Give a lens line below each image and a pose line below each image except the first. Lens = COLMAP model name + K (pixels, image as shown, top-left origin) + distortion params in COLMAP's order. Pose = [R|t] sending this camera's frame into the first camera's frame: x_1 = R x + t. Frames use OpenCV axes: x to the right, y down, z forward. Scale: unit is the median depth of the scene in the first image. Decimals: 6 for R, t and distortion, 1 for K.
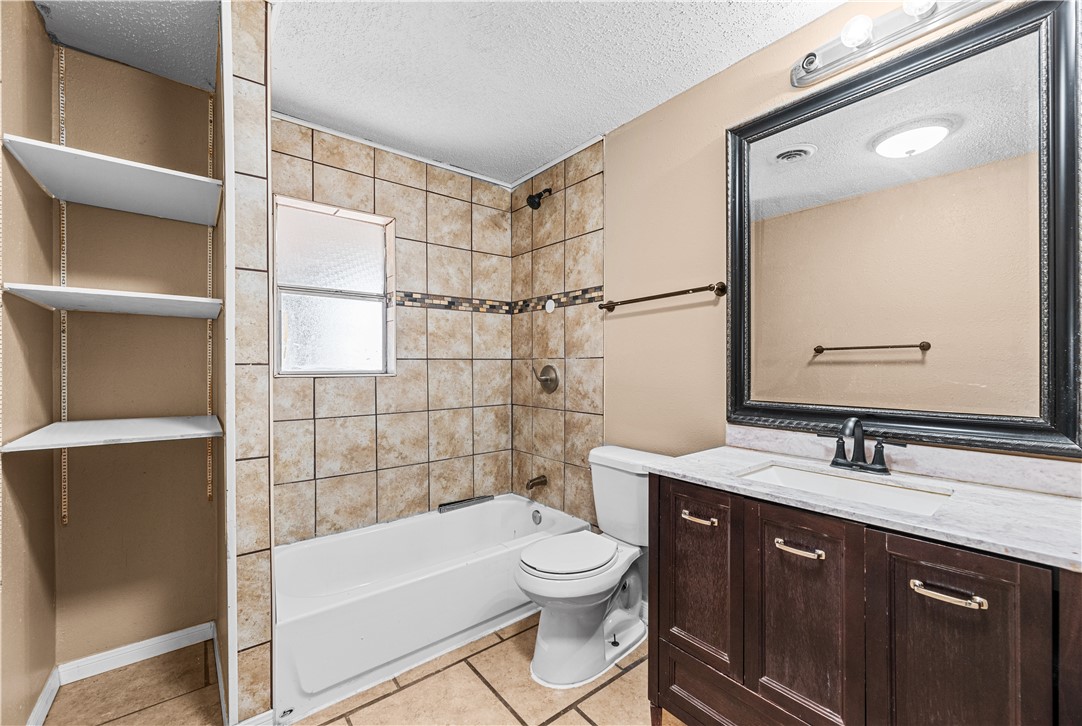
lens RADIAL K [[438.0, 0, 541.0], [0, 438.0, 363.0], [0, 0, 1]] dist [-0.000276, 0.000131]
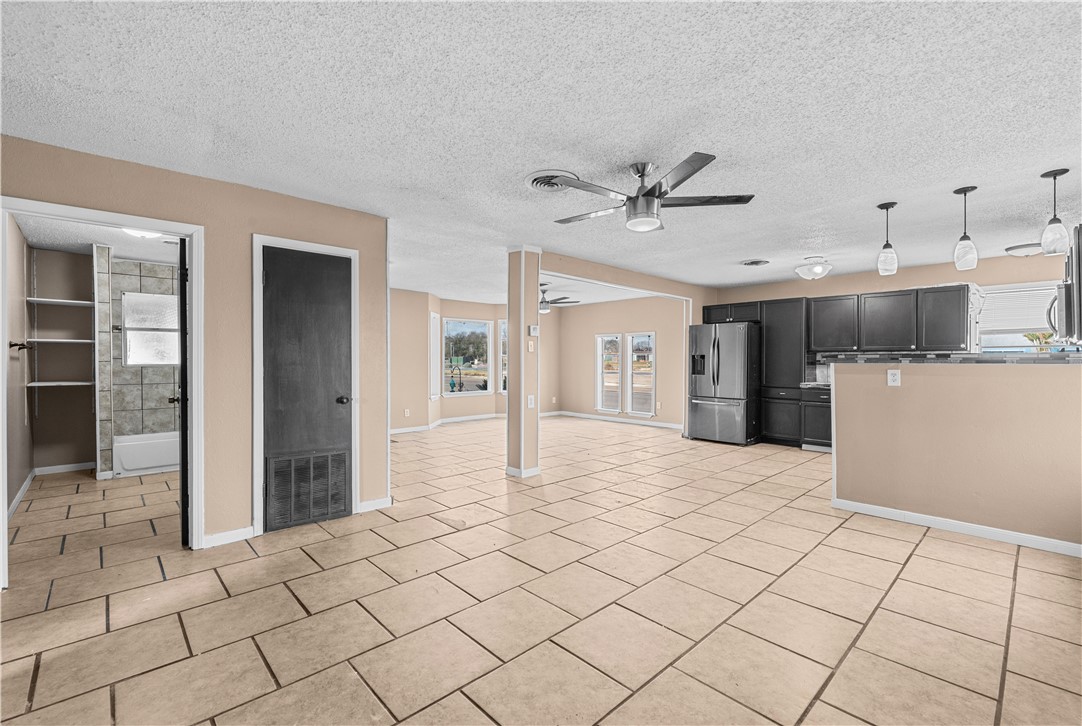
lens RADIAL K [[468.4, 0, 541.0], [0, 468.4, 363.0], [0, 0, 1]] dist [0.000701, 0.000063]
pose [[0.996709, 0.001476, 0.081051, 1.918479], [-0.002284, 0.999949, 0.009880, -0.023941], [-0.081033, -0.010032, 0.996661, -2.285800]]
